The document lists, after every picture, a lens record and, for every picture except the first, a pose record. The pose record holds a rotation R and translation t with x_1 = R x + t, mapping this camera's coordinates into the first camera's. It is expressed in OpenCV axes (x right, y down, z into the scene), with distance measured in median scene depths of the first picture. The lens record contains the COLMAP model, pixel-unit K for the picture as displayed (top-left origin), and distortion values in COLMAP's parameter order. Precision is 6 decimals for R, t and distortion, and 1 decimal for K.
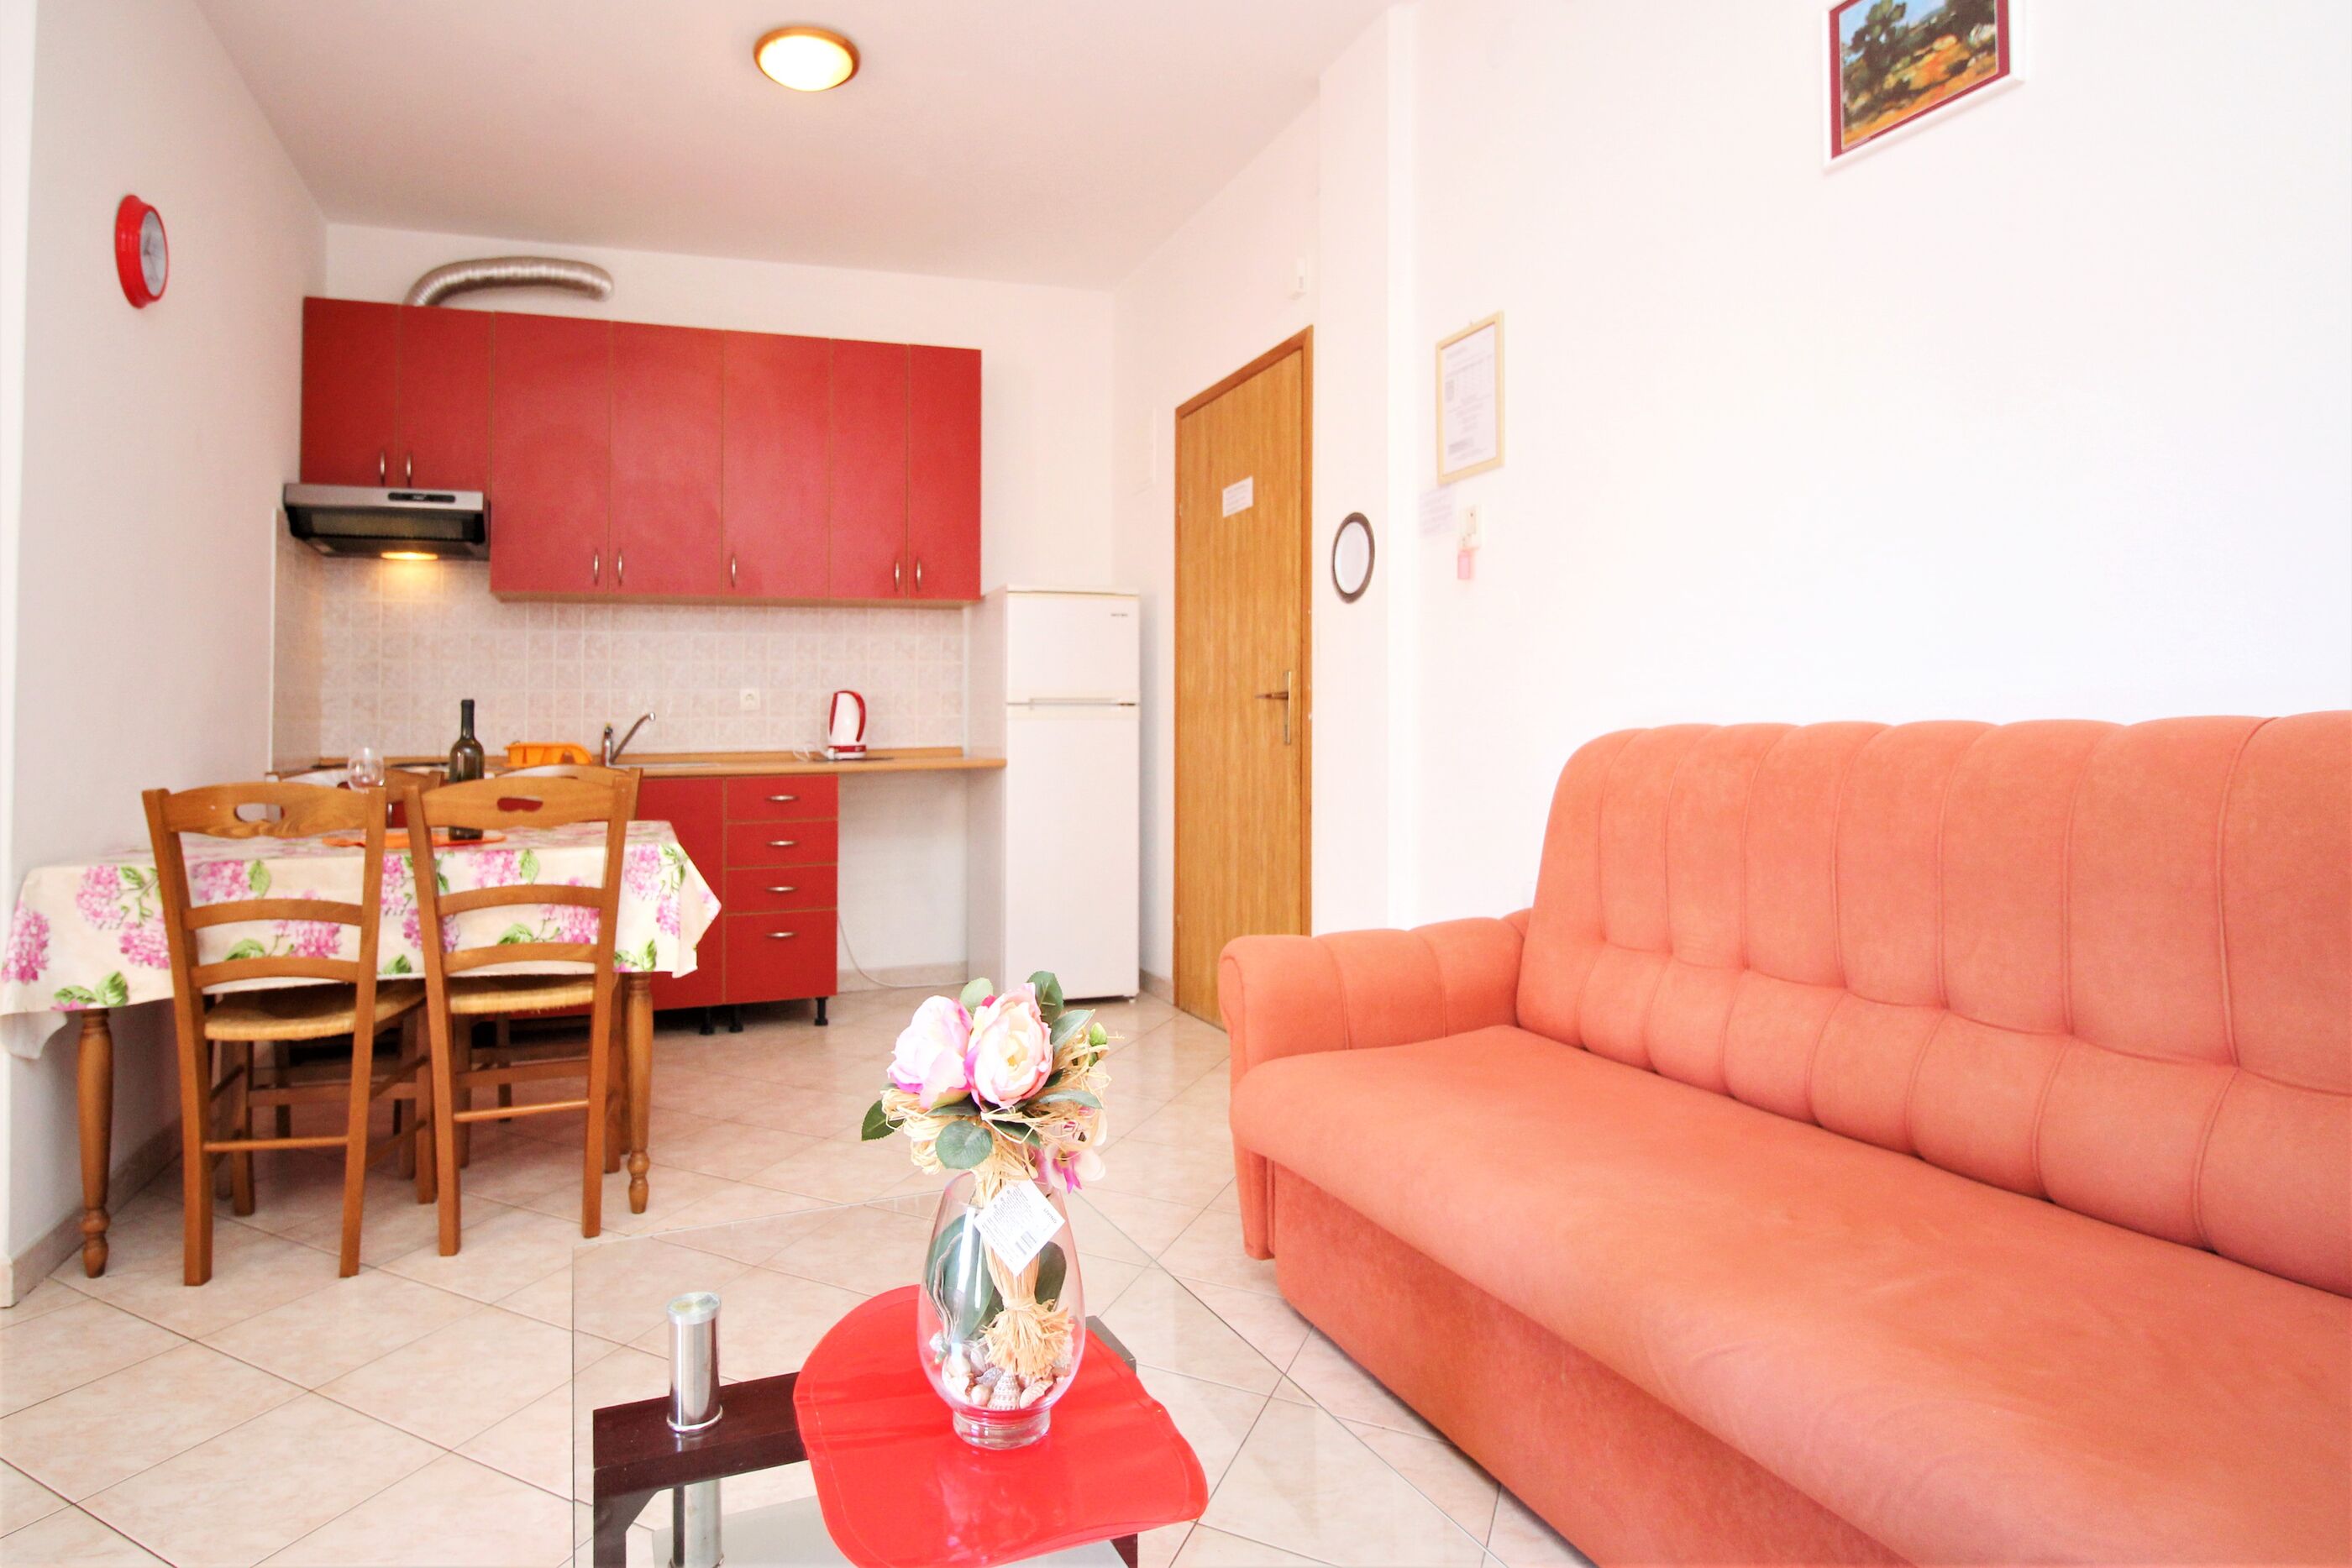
lens RADIAL K [[1468.6, 0, 1194.2], [0, 1468.6, 743.6], [0, 0, 1]] dist [-0.017380, -0.003161]
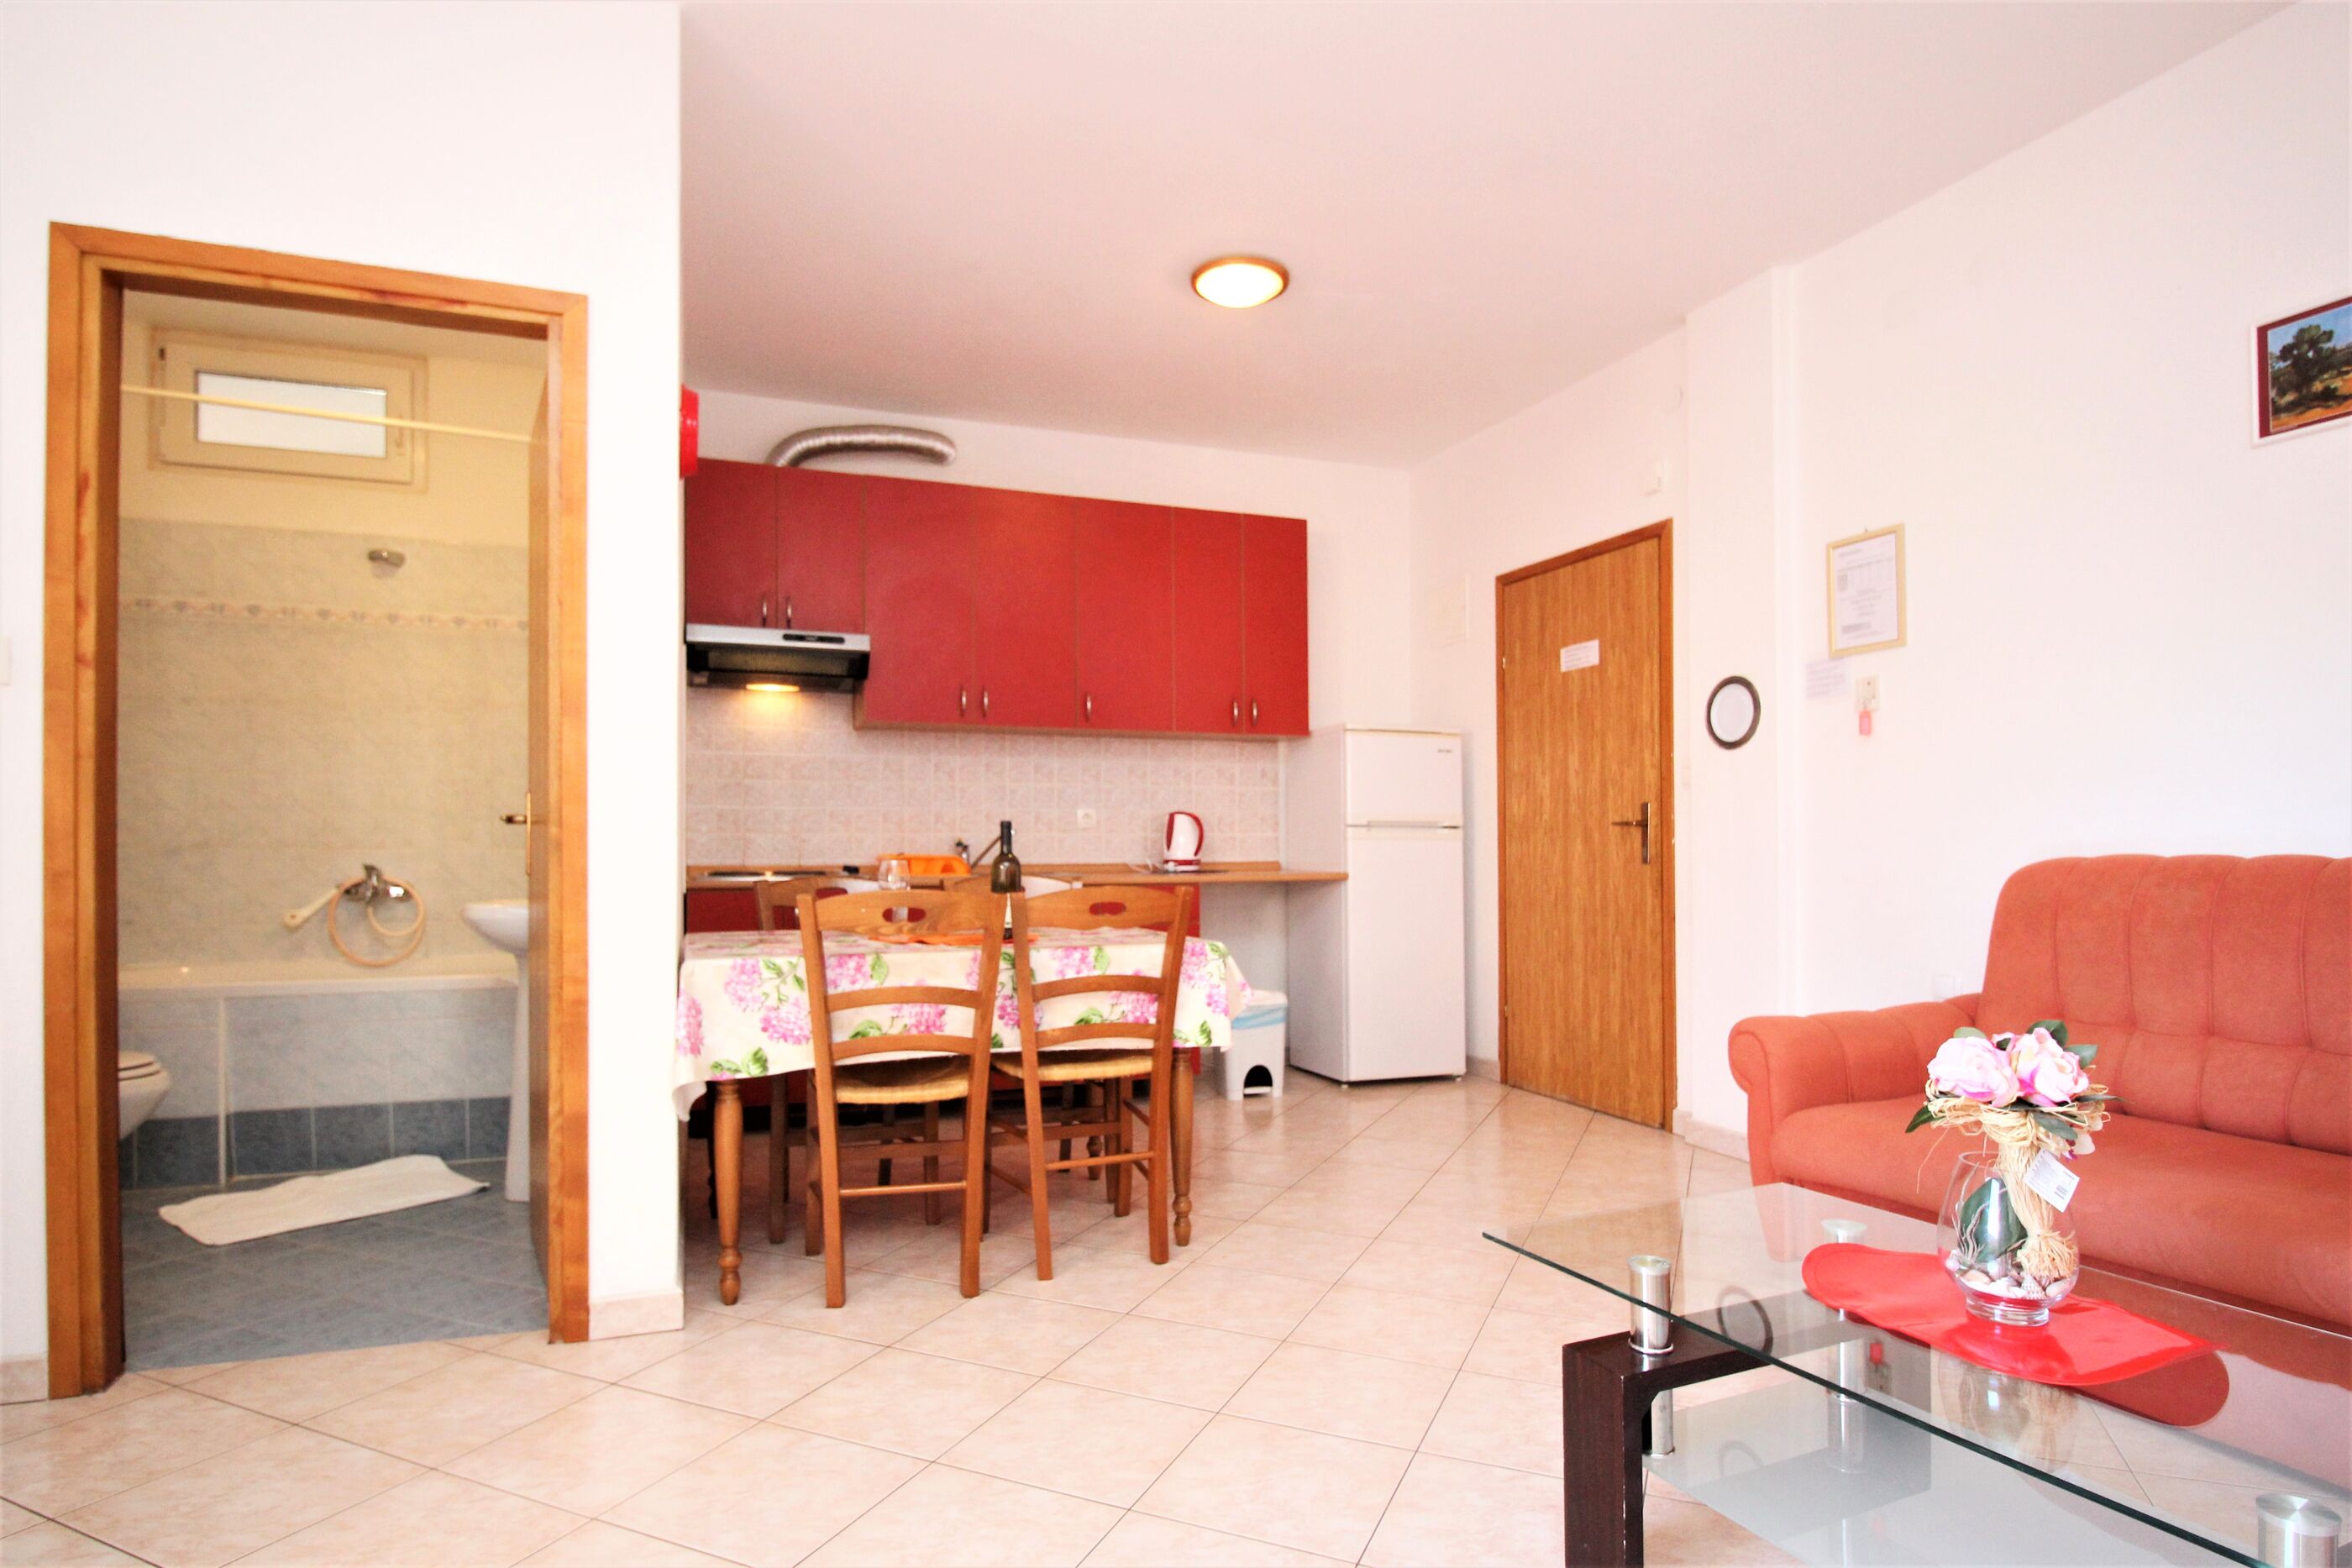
lens RADIAL K [[1468.6, 0, 1115.8], [0, 1468.6, 850.6], [0, 0, 1]] dist [-0.017380, -0.003161]
pose [[0.999127, 0.008714, 0.040846, -0.490933], [-0.008614, 0.999959, -0.002634, -0.004043], [-0.040867, 0.002280, 0.999162, -0.216066]]
